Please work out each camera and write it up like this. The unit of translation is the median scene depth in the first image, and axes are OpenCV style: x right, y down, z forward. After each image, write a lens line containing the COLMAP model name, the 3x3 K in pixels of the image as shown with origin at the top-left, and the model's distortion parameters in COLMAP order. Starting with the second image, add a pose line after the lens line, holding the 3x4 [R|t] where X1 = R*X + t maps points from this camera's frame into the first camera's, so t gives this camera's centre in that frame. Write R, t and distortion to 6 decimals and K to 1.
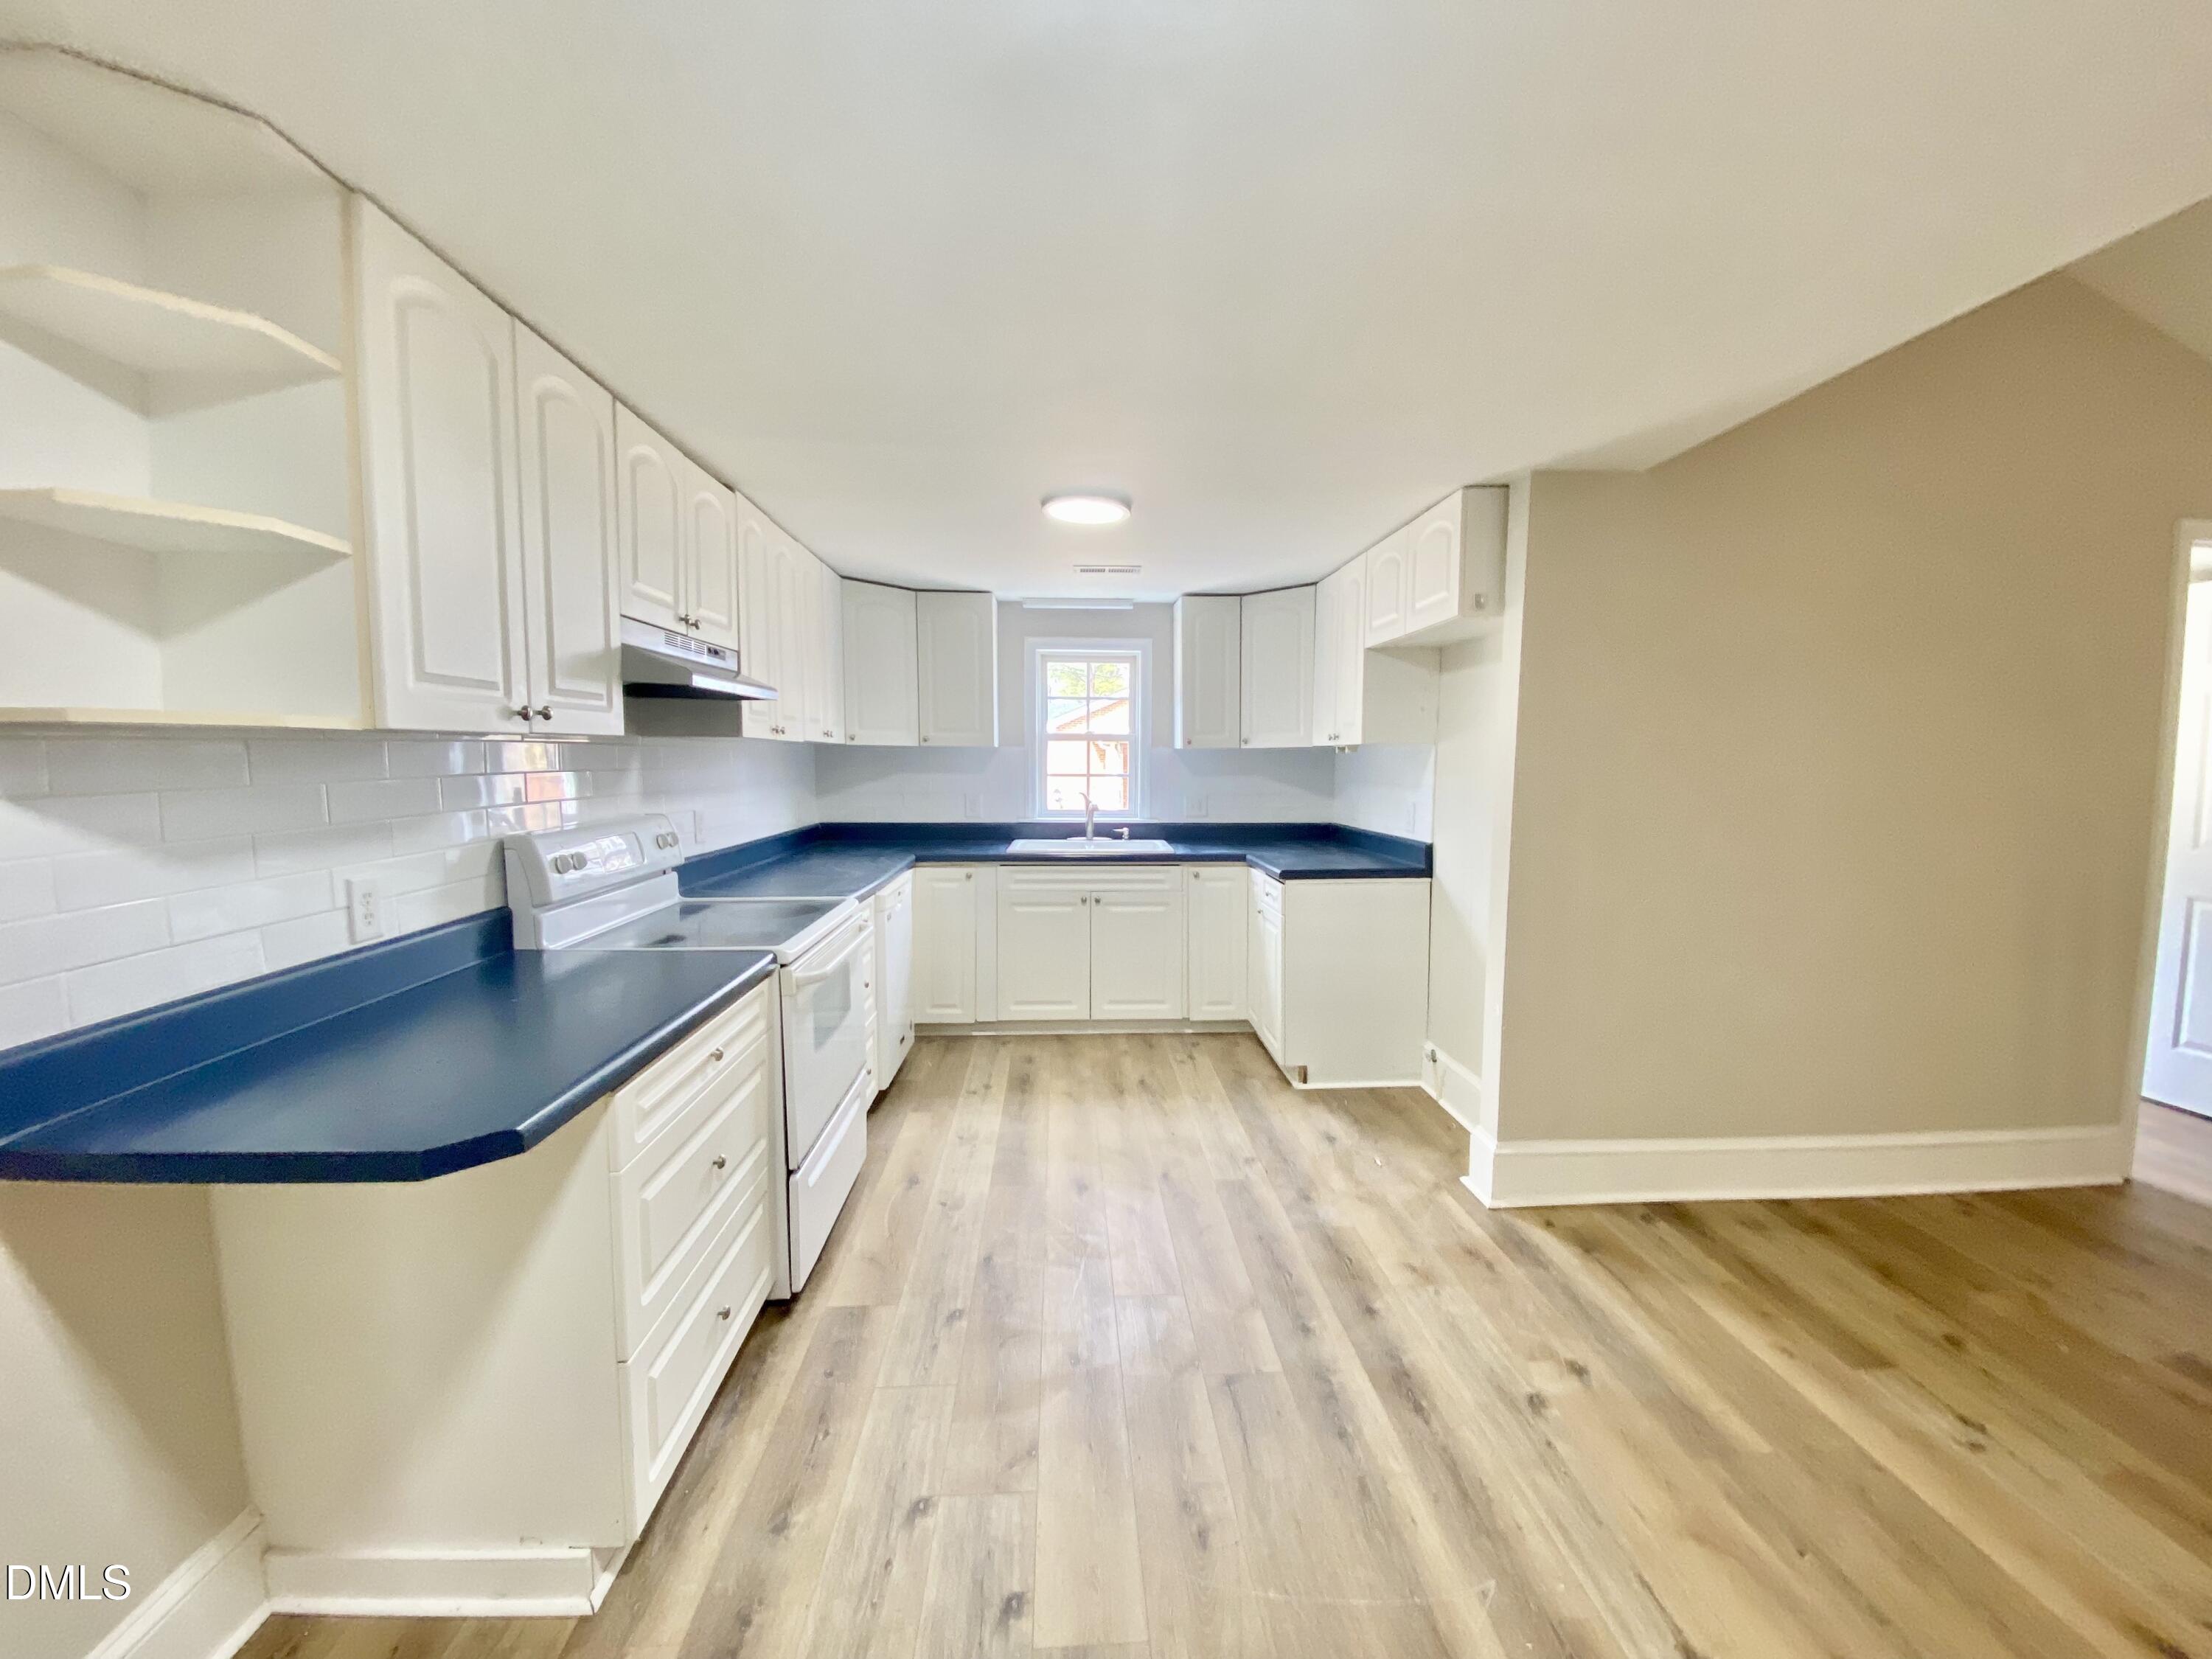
lens RADIAL K [[951.6, 0, 1106.0], [0, 951.6, 829.5], [0, 0, 1]] dist [0.024057, -0.021664]
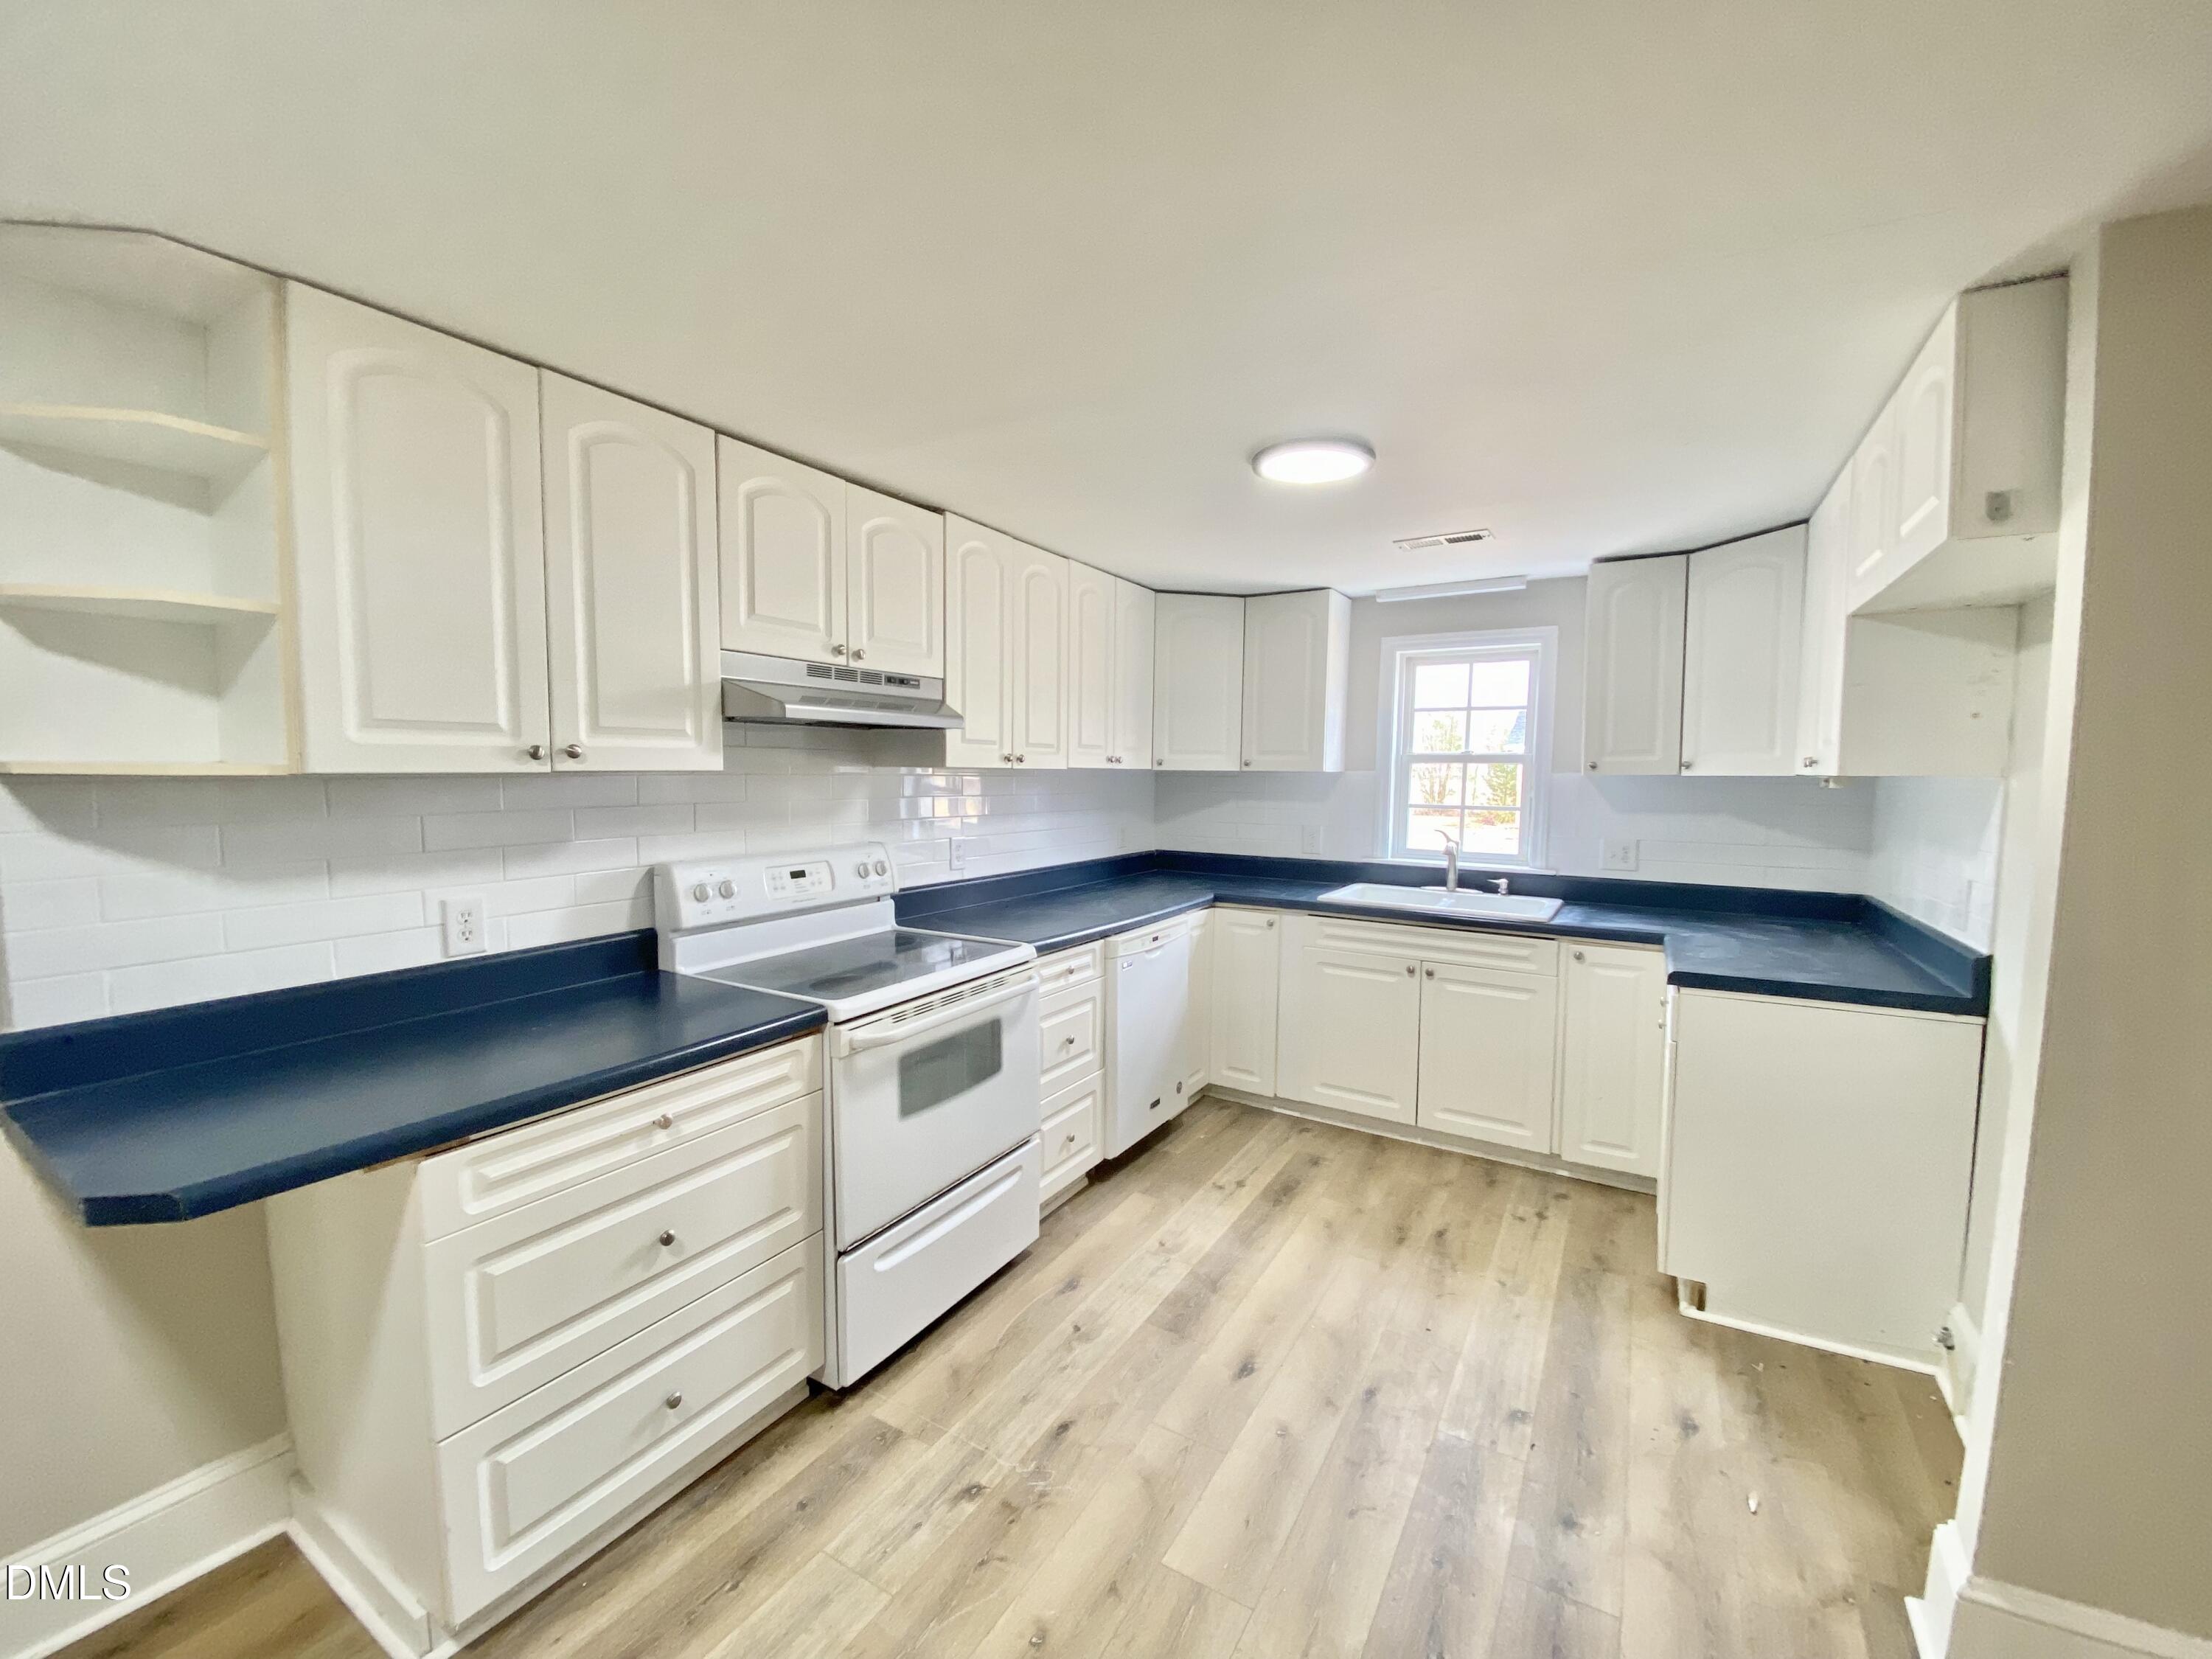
lens RADIAL K [[945.5, 0, 1027.0], [0, 945.5, 834.1], [0, 0, 1]] dist [0.015819, -0.020174]
pose [[0.815047, 0.045481, -0.577606, 0.192564], [-0.050086, 0.998713, 0.007964, -0.032173], [0.577225, 0.022439, 0.816277, 0.222545]]
